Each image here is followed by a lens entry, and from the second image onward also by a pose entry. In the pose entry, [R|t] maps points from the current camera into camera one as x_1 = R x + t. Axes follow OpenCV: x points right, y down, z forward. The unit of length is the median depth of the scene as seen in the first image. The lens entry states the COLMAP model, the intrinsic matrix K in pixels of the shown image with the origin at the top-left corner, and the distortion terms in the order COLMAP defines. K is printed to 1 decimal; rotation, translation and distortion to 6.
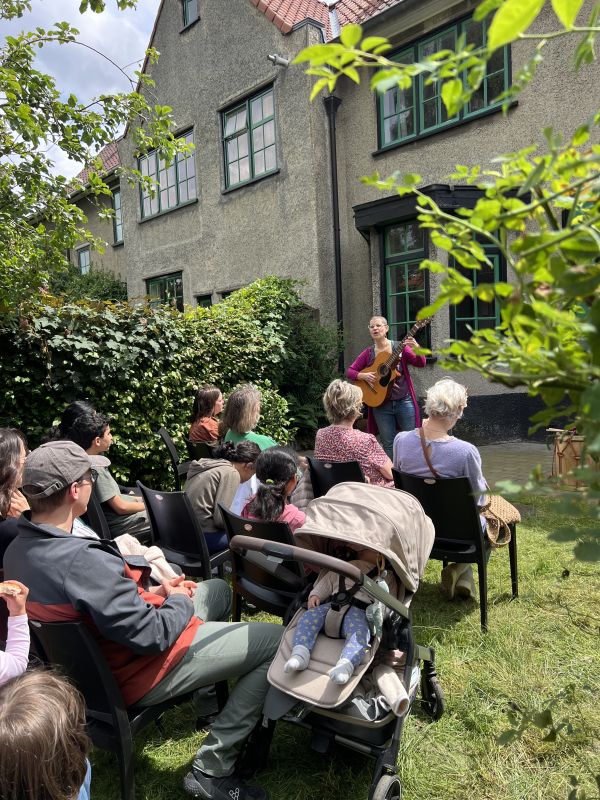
lens RADIAL K [[591.1, 0, 299.7], [0, 591.1, 402.1], [0, 0, 1]] dist [0.041982, -0.044886]
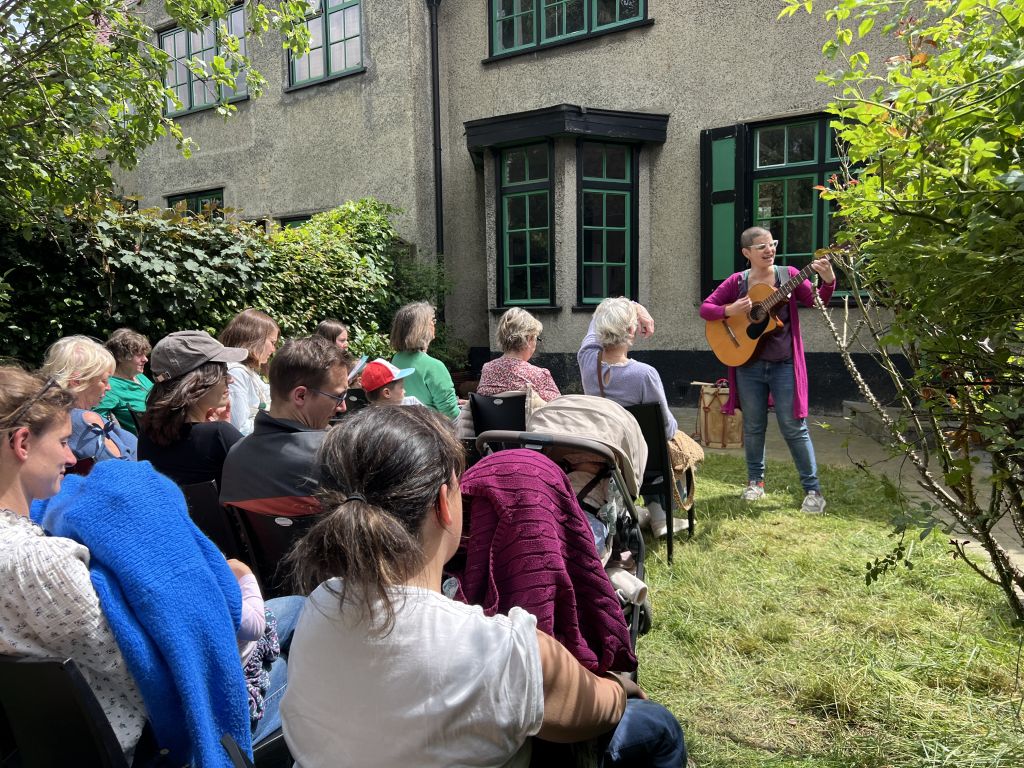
lens RADIAL K [[756.5, 0, 509.8], [0, 756.5, 375.8], [0, 0, 1]] dist [0.041982, -0.044886]
pose [[0.976512, 0.014348, 0.214984, -0.095919], [-0.013781, 0.999896, -0.004140, 0.038740], [-0.215021, 0.001080, 0.976609, -0.067988]]
